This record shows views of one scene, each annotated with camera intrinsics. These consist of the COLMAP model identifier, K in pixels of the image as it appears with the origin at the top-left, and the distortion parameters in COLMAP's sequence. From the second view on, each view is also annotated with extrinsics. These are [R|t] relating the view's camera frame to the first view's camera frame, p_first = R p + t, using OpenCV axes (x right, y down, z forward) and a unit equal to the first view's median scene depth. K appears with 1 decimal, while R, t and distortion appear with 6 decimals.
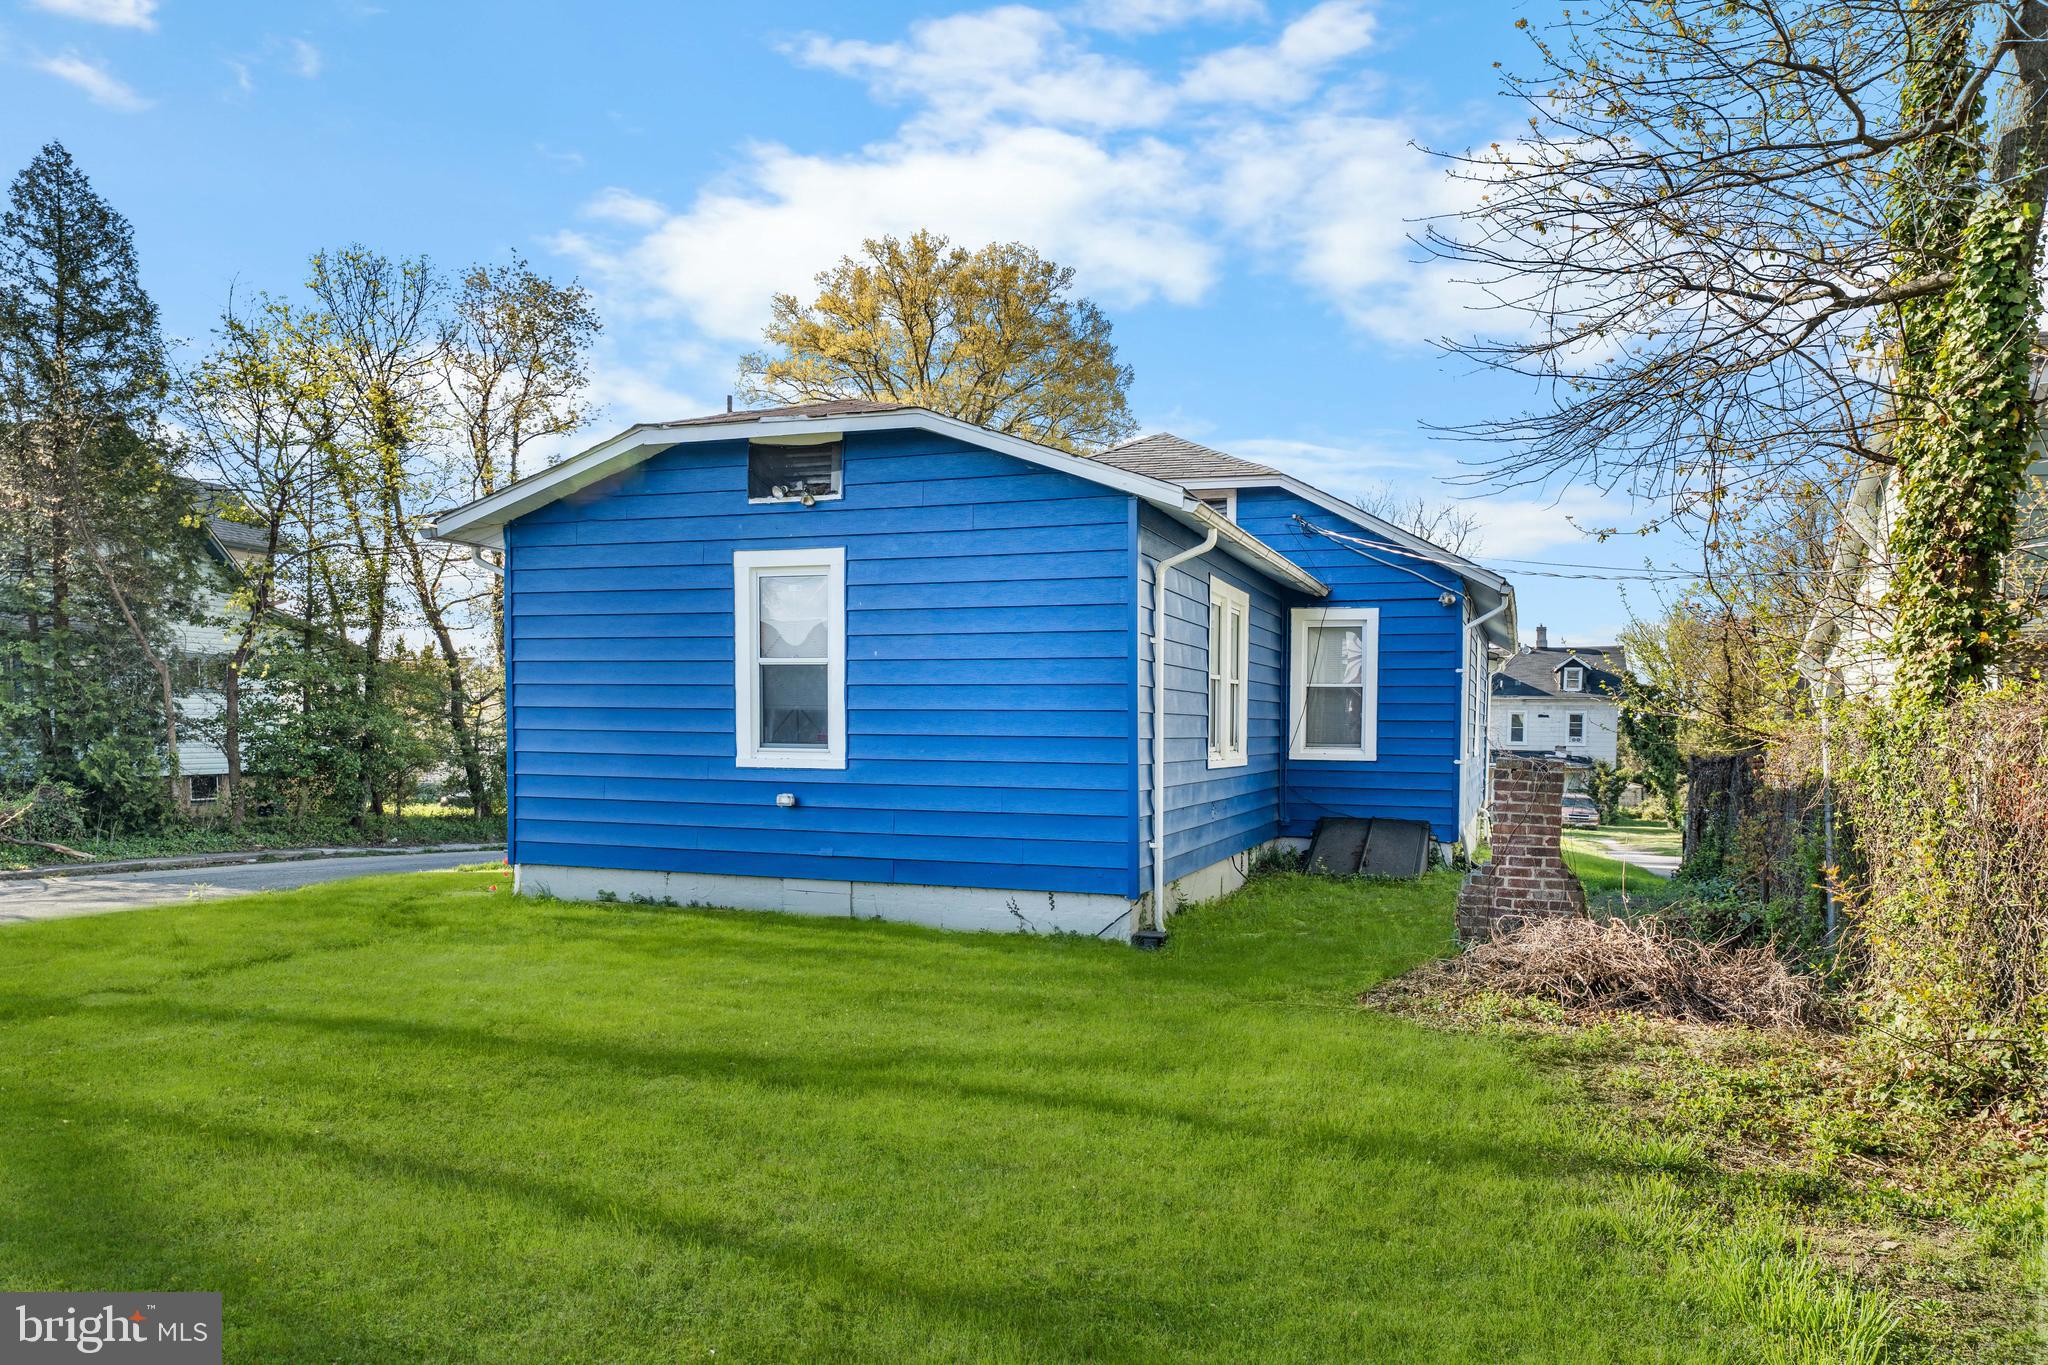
lens RADIAL K [[1407.3, 0, 1009.7], [0, 1407.3, 745.0], [0, 0, 1]] dist [-0.059455, 0.006327]
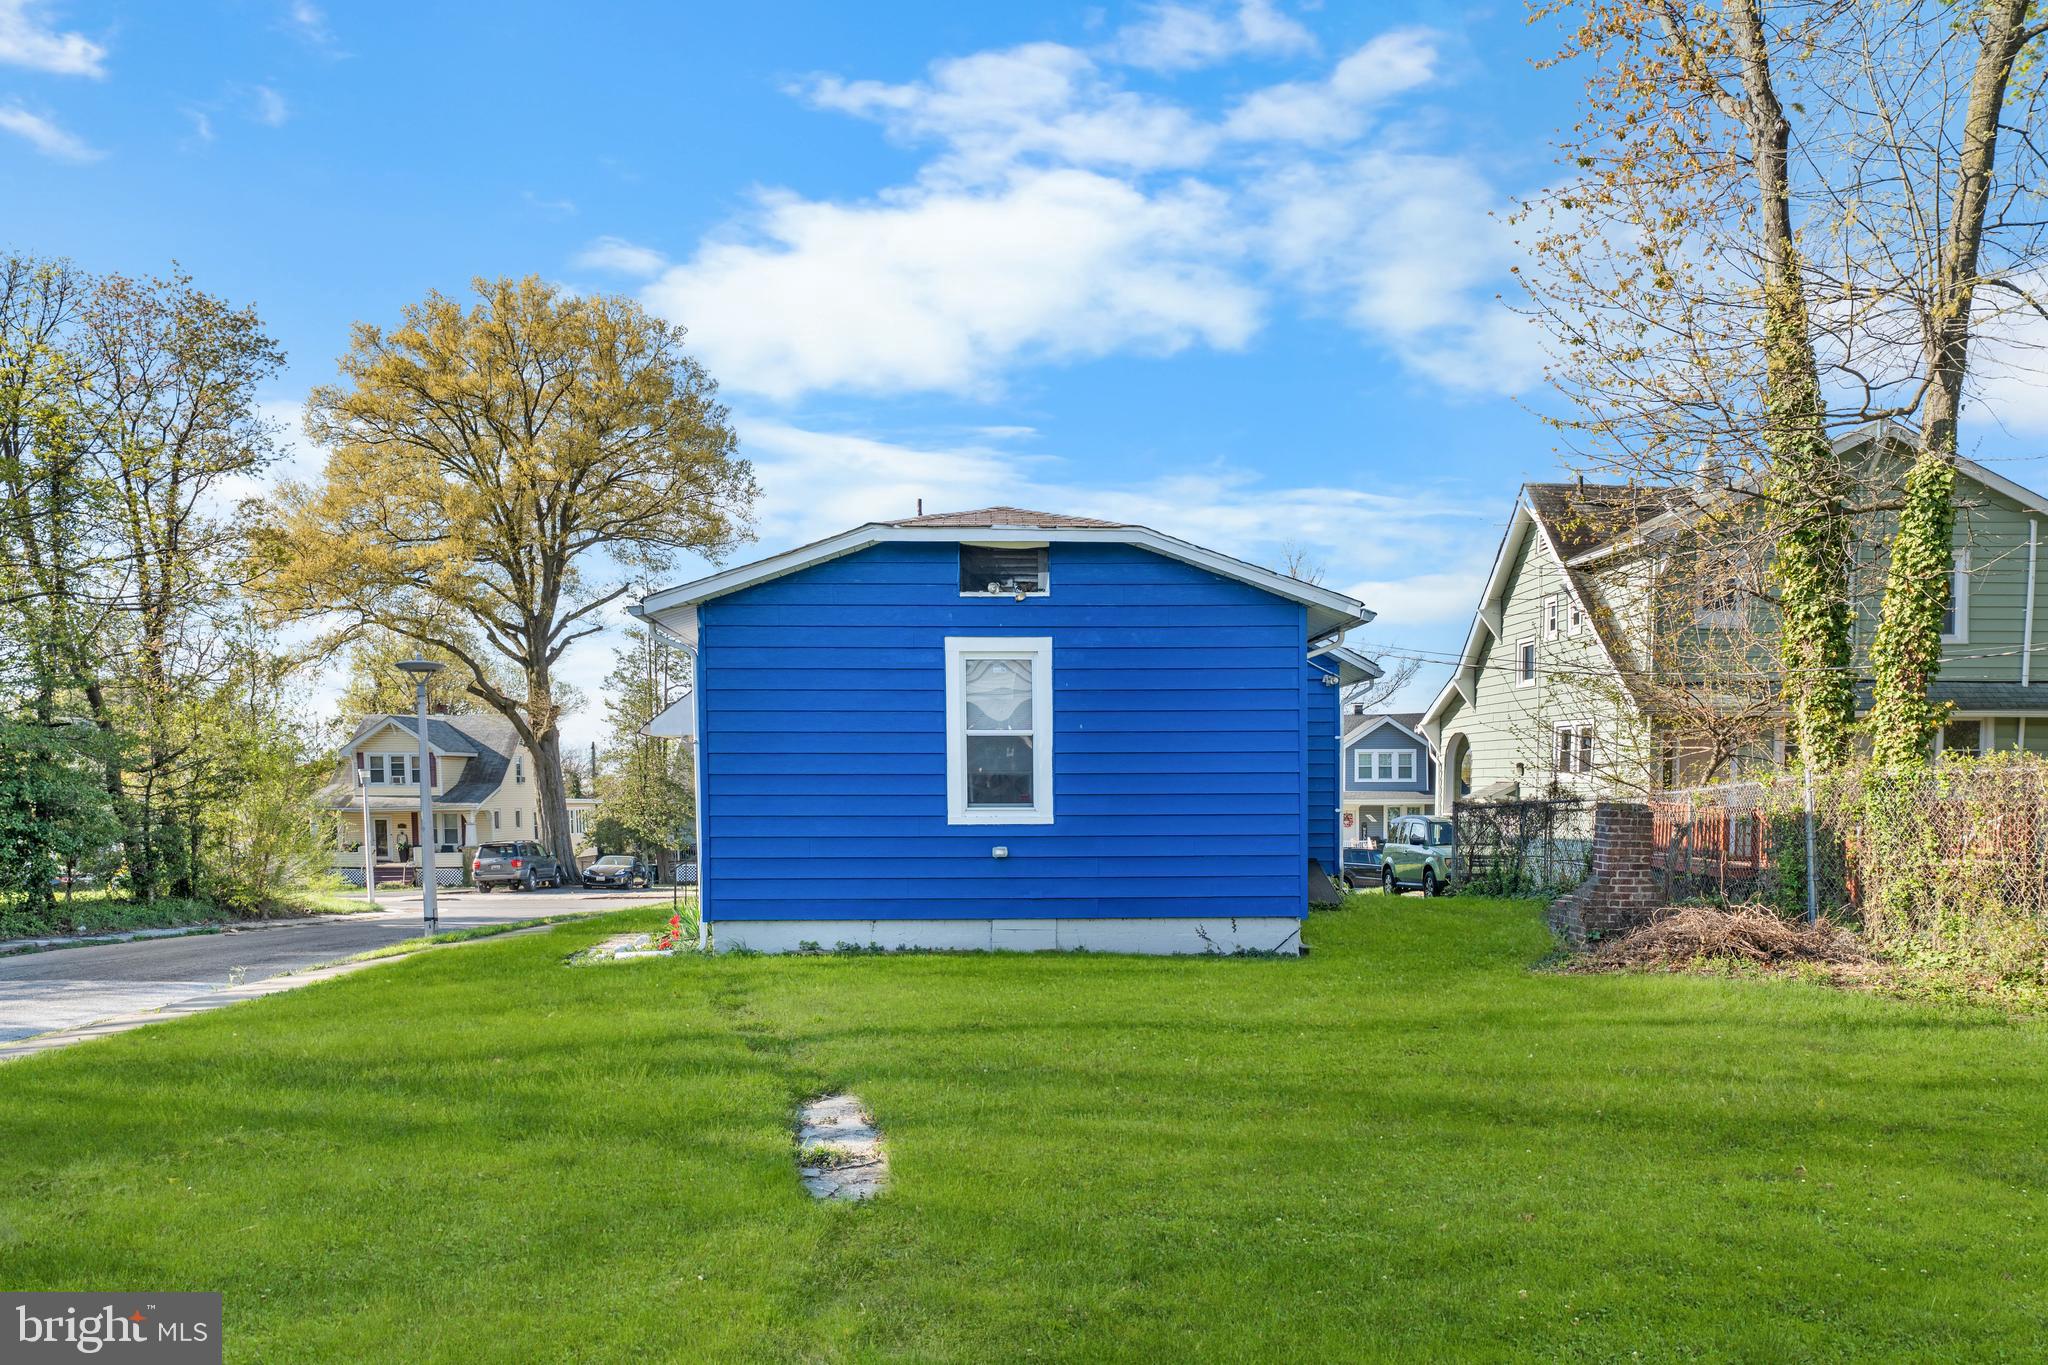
lens RADIAL K [[1407.3, 0, 1009.7], [0, 1407.3, 745.0], [0, 0, 1]] dist [-0.059455, 0.006327]
pose [[0.933991, -0.005037, 0.357262, -0.569078], [0.017897, 0.999305, -0.032700, -0.011061], [-0.356849, 0.036935, 0.933432, -0.092658]]
